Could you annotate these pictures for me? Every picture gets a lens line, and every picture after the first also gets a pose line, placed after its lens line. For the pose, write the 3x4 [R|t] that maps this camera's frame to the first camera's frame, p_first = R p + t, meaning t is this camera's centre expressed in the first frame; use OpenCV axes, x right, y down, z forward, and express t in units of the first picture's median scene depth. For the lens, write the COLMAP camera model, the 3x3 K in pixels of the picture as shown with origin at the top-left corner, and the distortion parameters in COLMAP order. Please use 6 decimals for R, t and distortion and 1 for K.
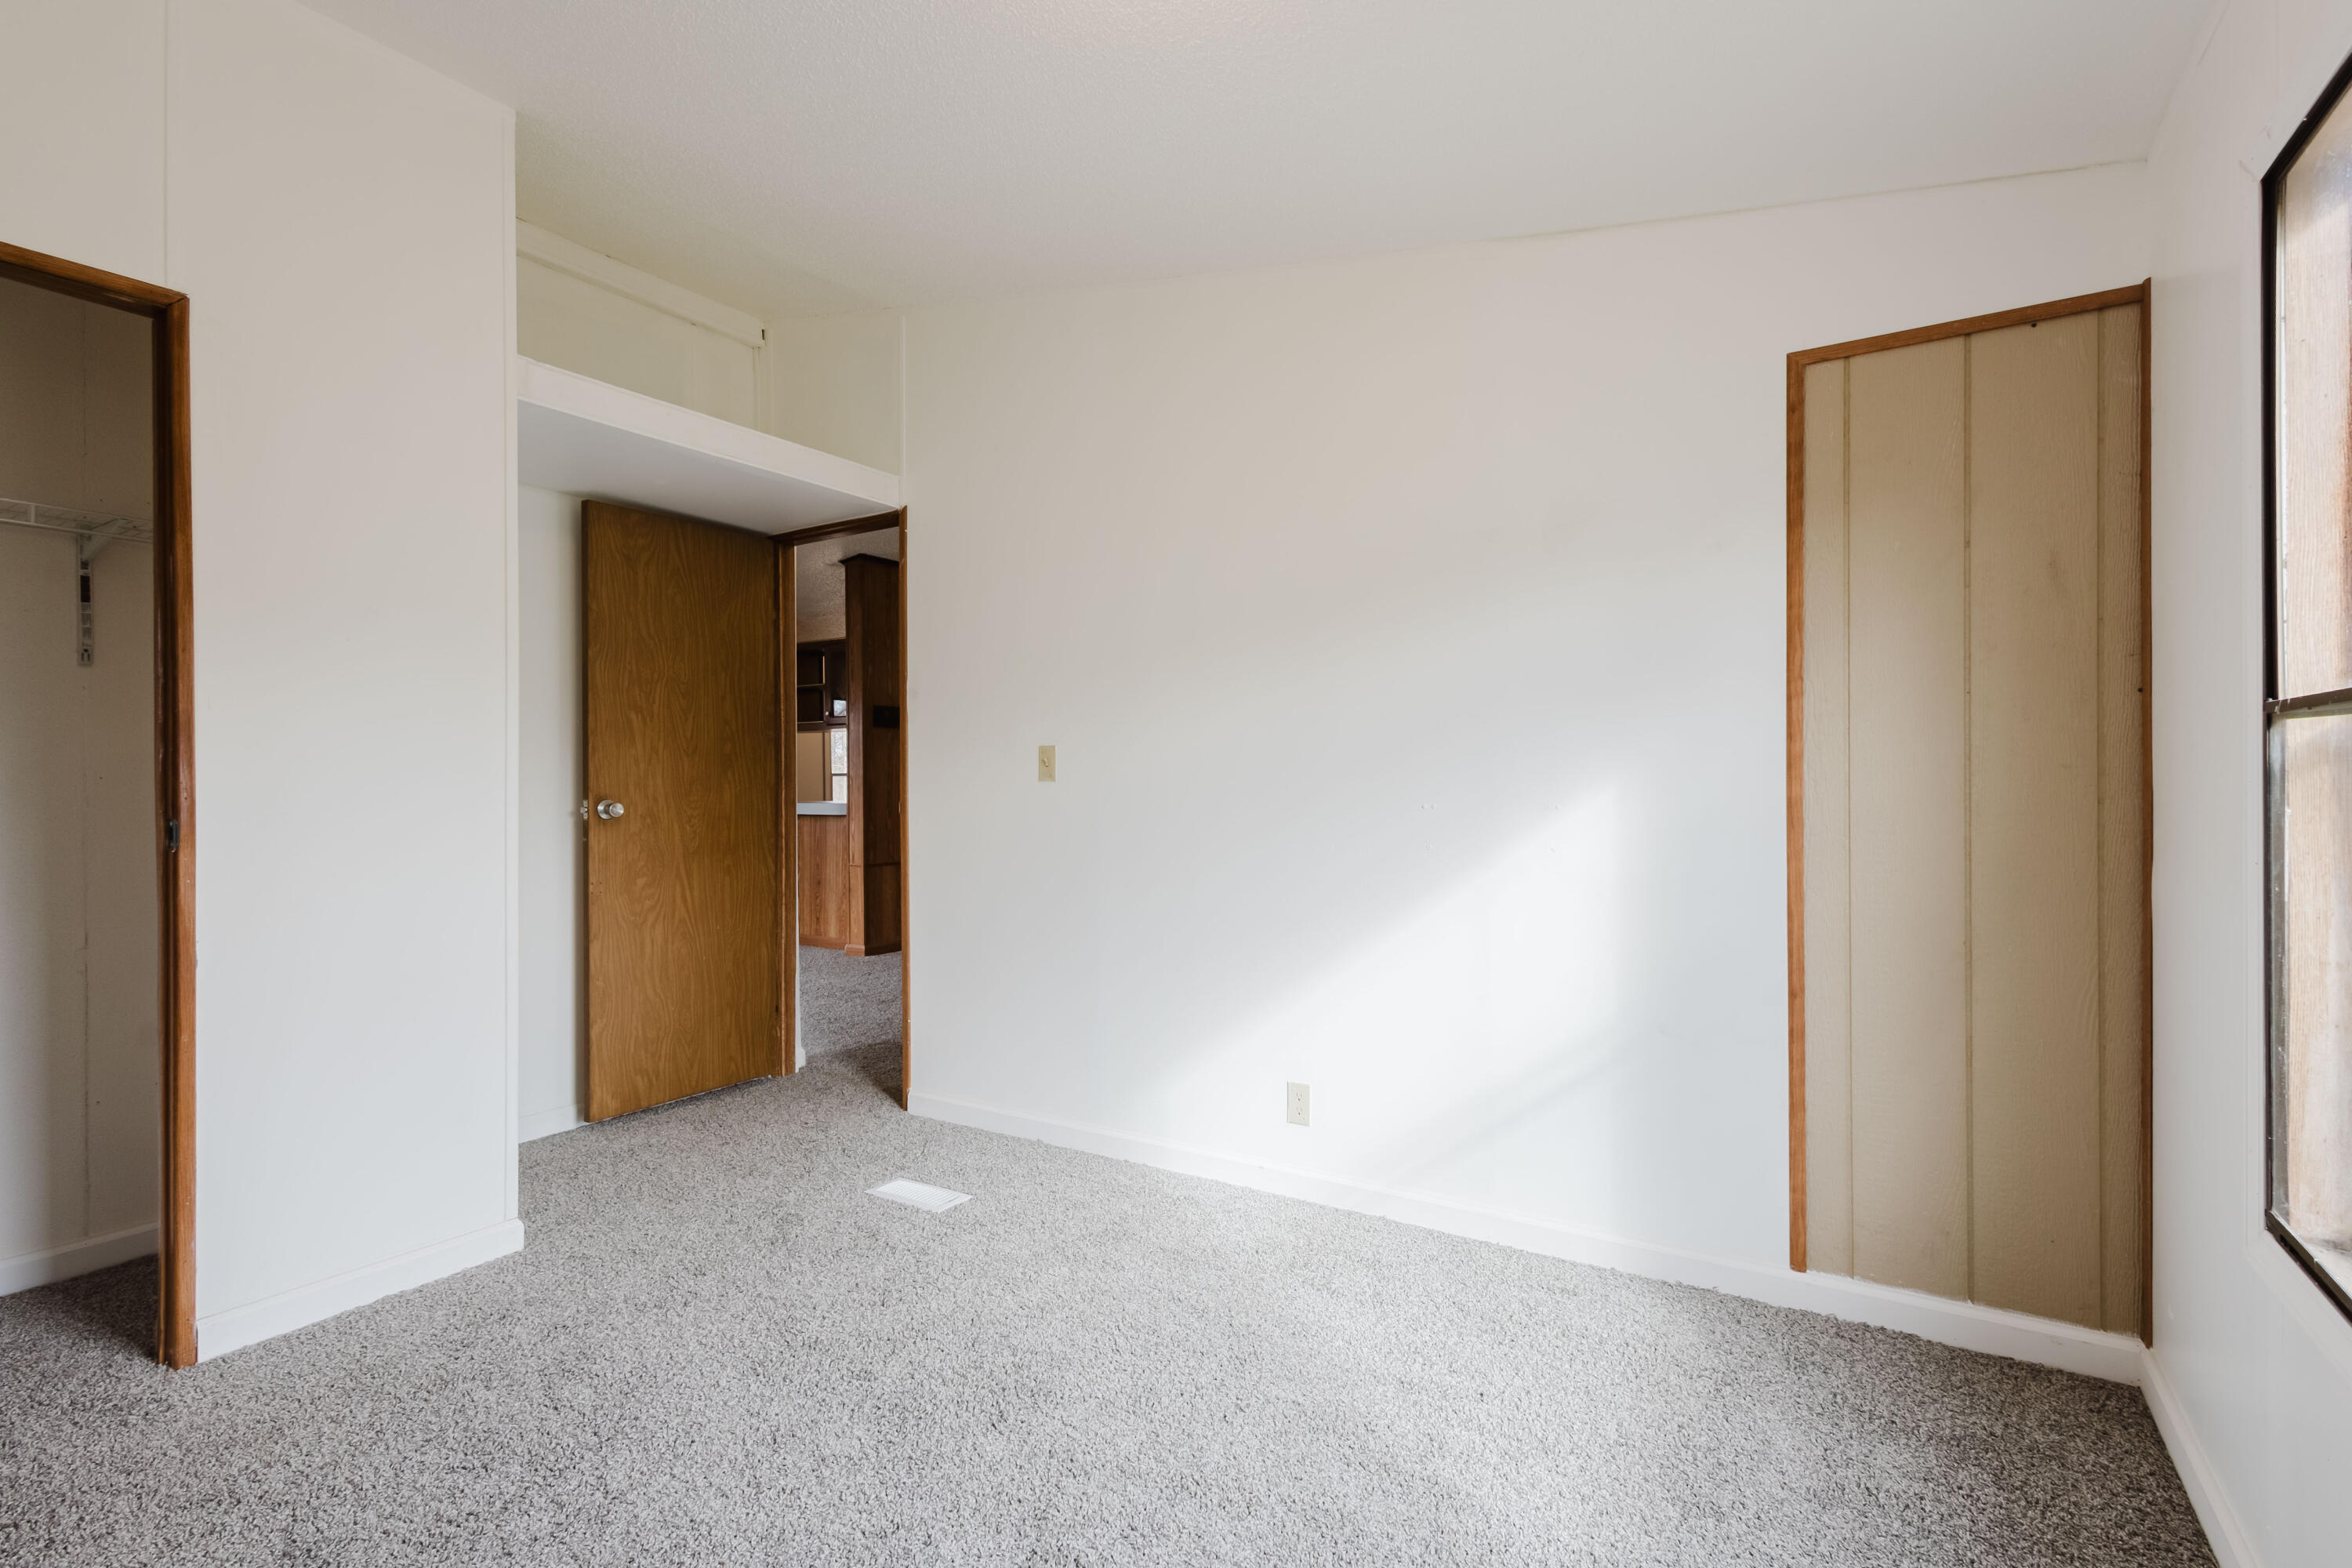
lens RADIAL K [[1074.8, 0, 1180.9], [0, 1074.8, 777.1], [0, 0, 1]] dist [0.004530, 0.000425]
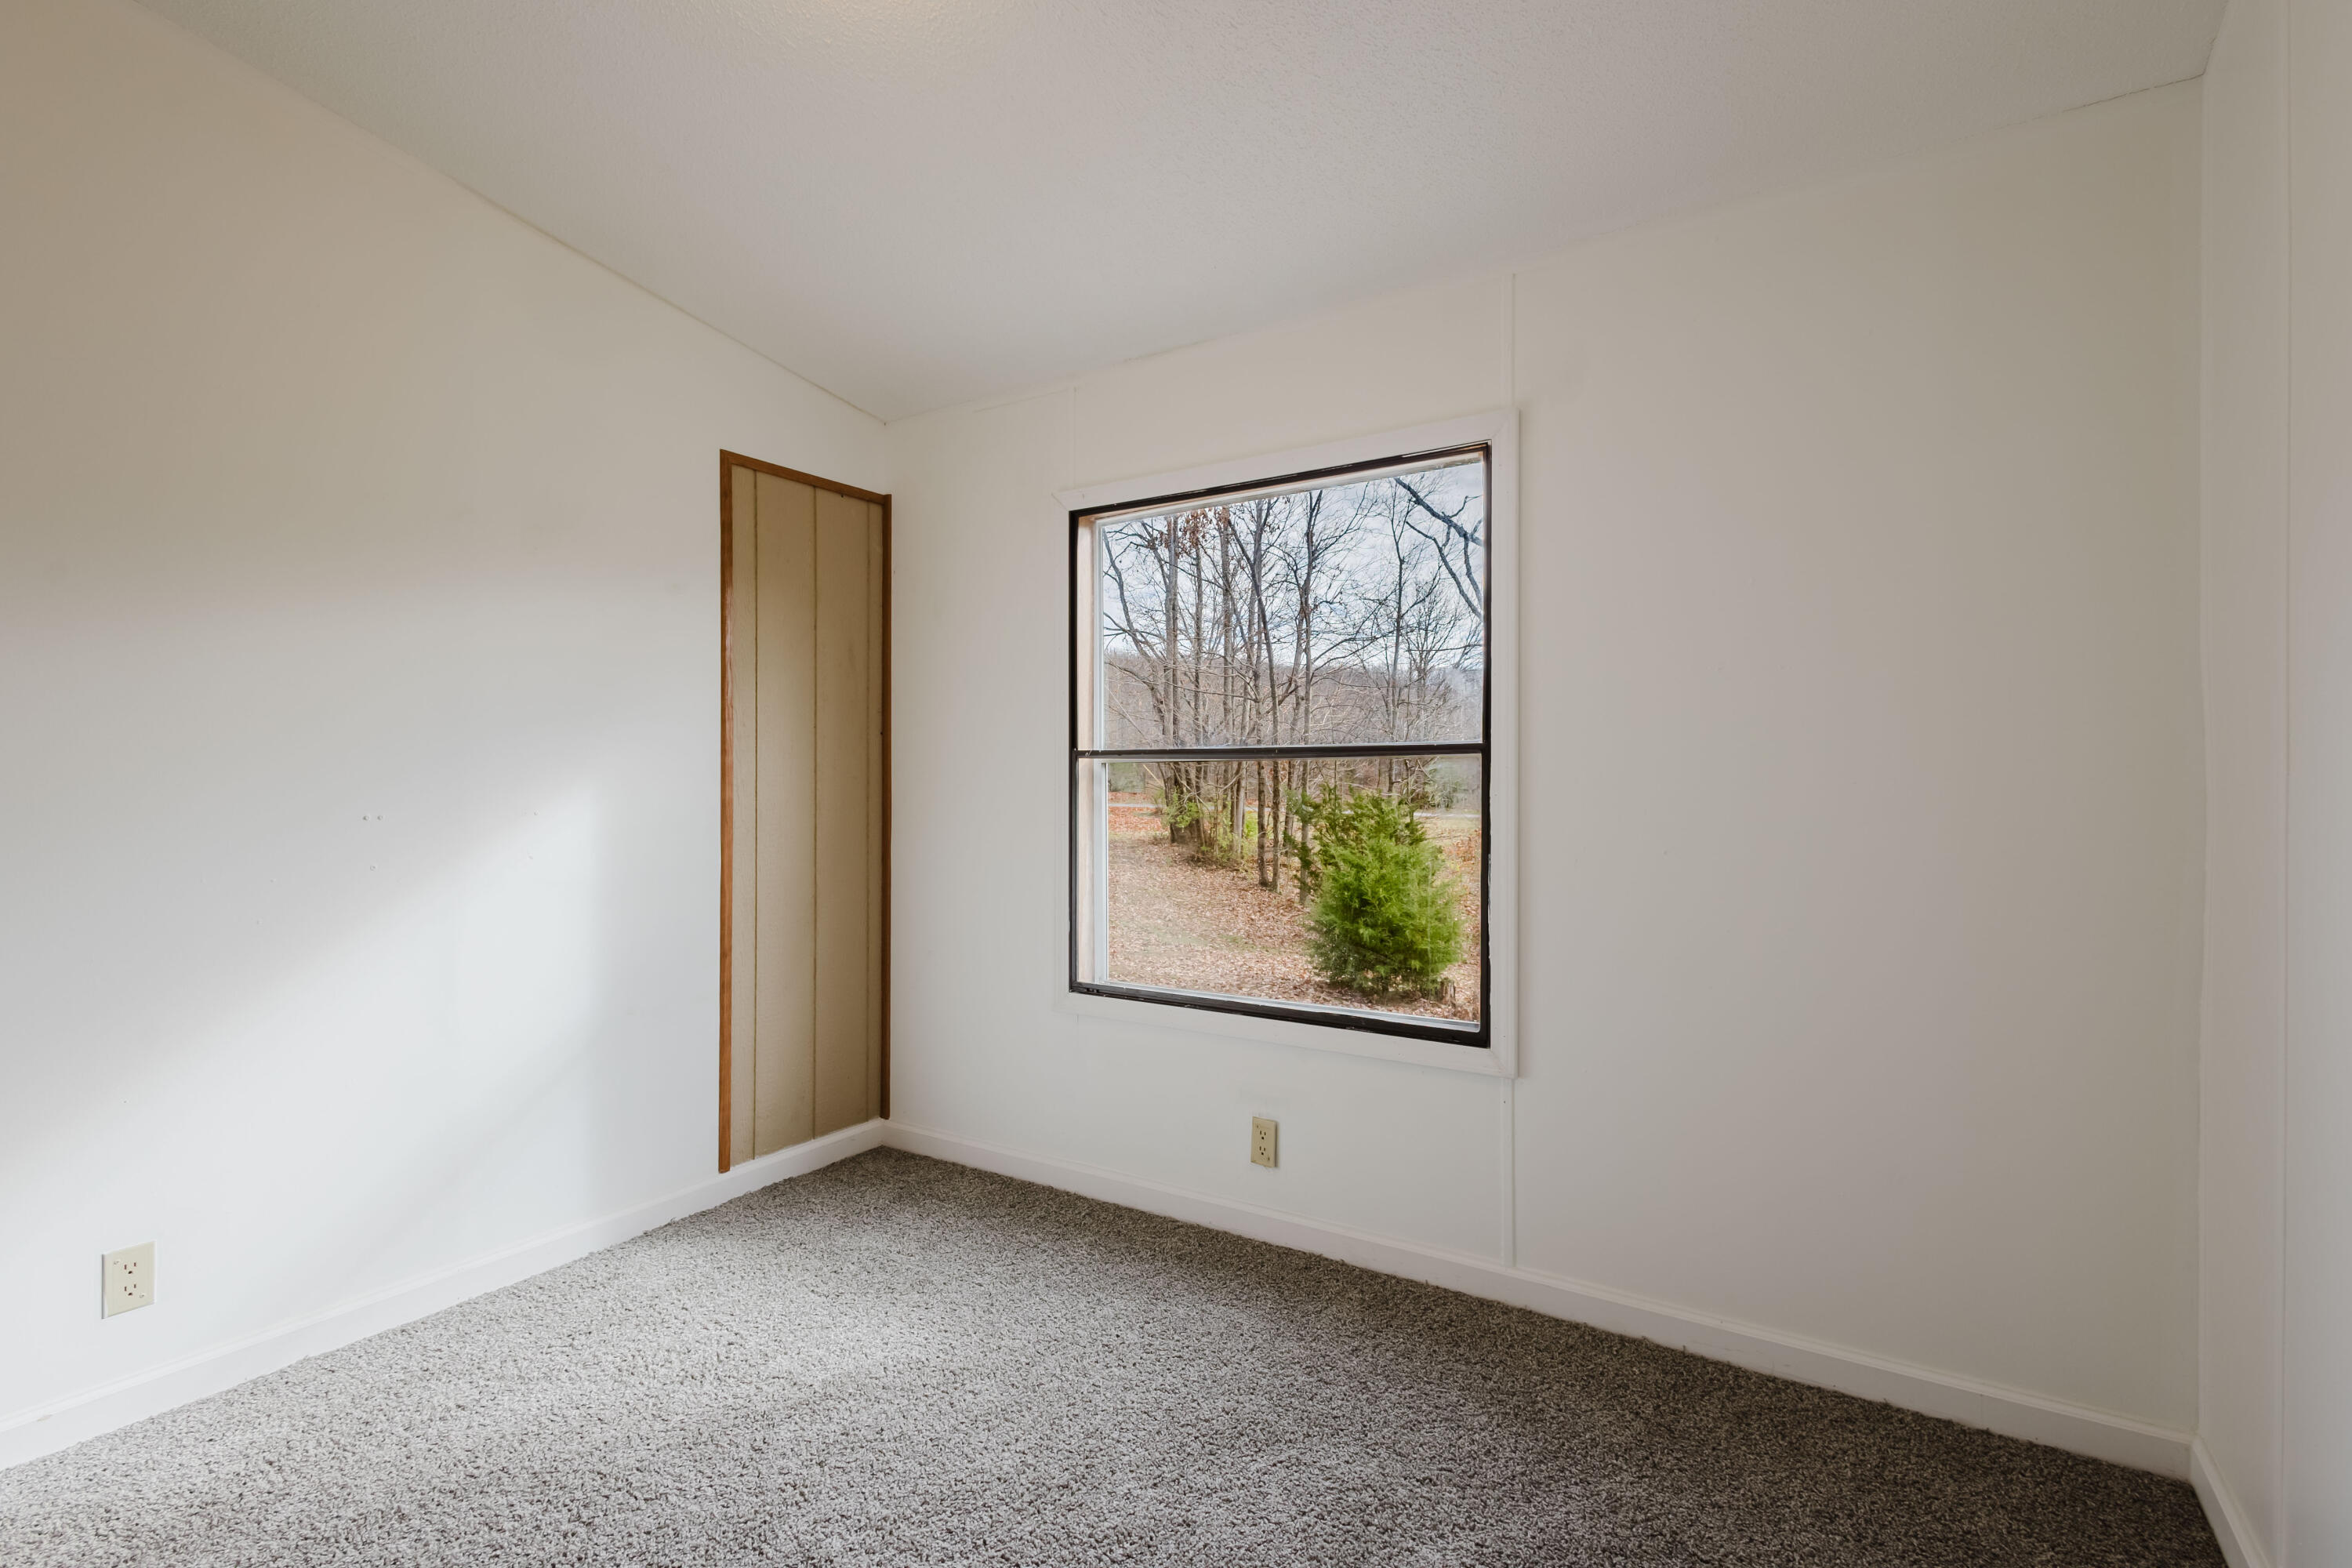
lens RADIAL K [[1074.8, 0, 1171.6], [0, 1074.8, 780.4], [0, 0, 1]] dist [0.004530, 0.000425]
pose [[0.016427, 0.007161, 0.999839, -0.730251], [-0.003413, 0.999969, -0.007106, 0.002931], [-0.999859, -0.003296, 0.016450, 0.477046]]
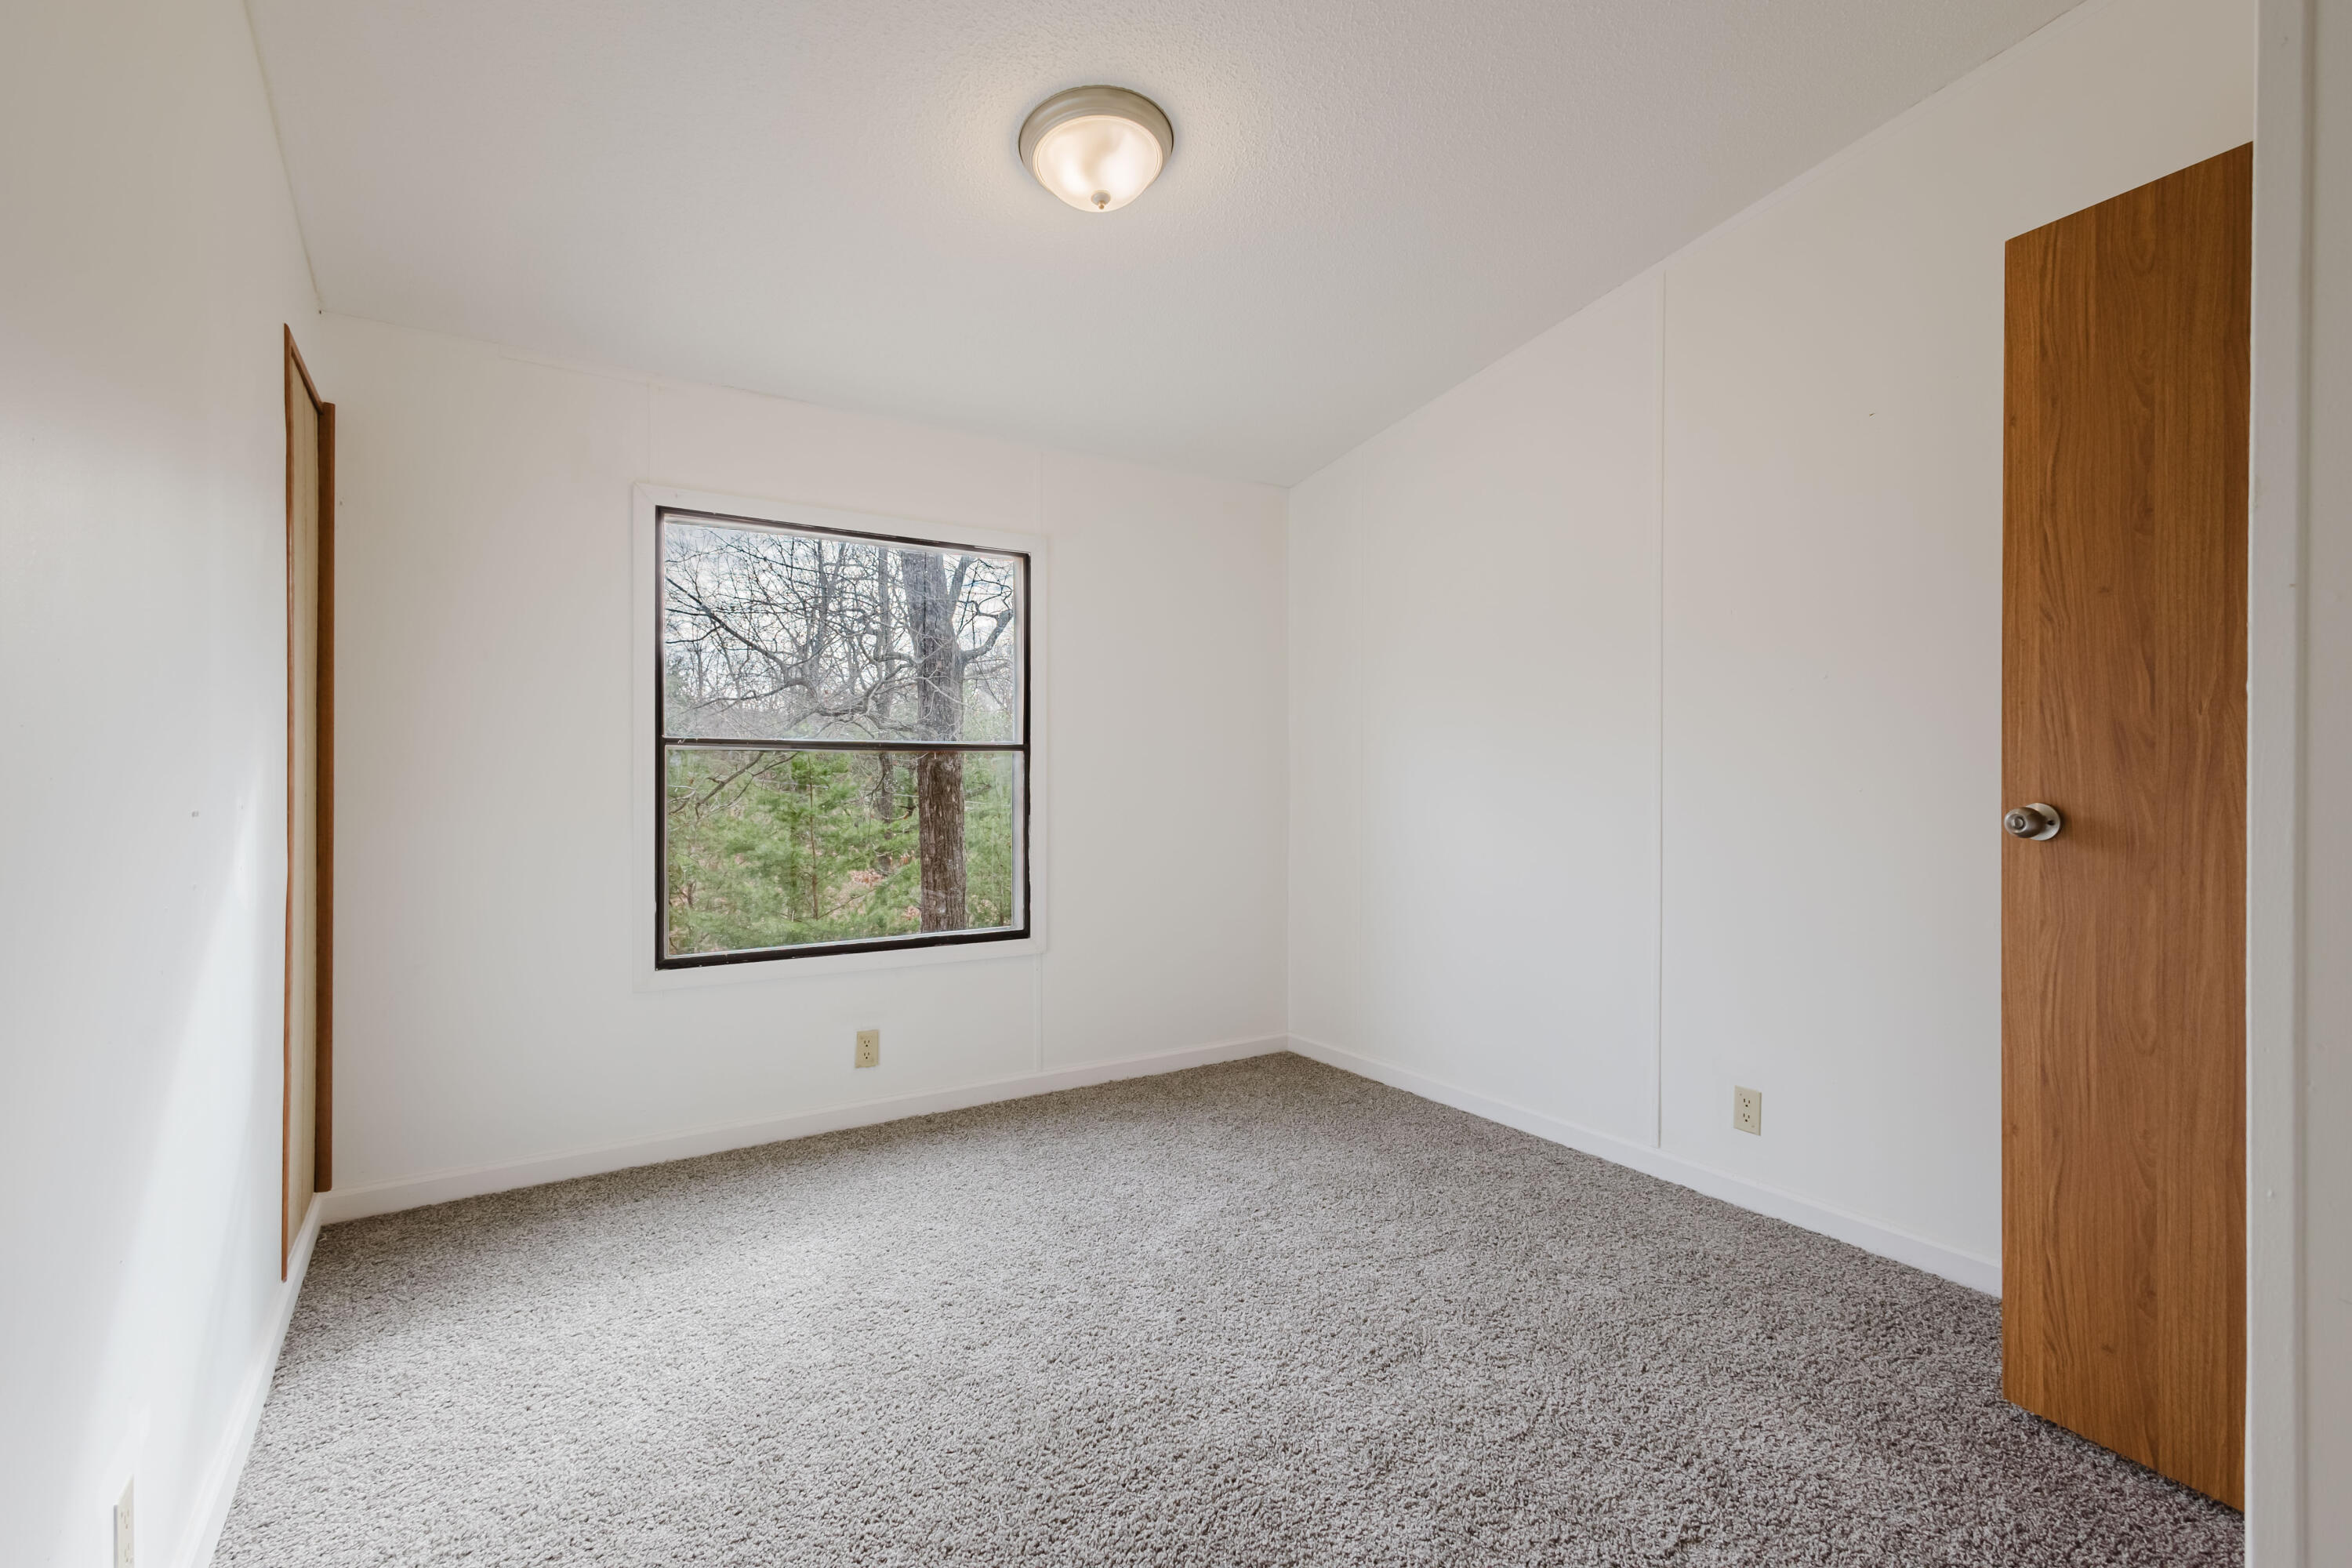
lens RADIAL K [[1074.8, 0, 1172.4], [0, 1074.8, 780.7], [0, 0, 1]] dist [0.004530, 0.000425]
pose [[-0.900477, 0.000625, 0.434904, -0.591115], [0.001838, 0.999996, 0.002369, 0.010326], [-0.434901, 0.002933, -0.900474, 1.602877]]
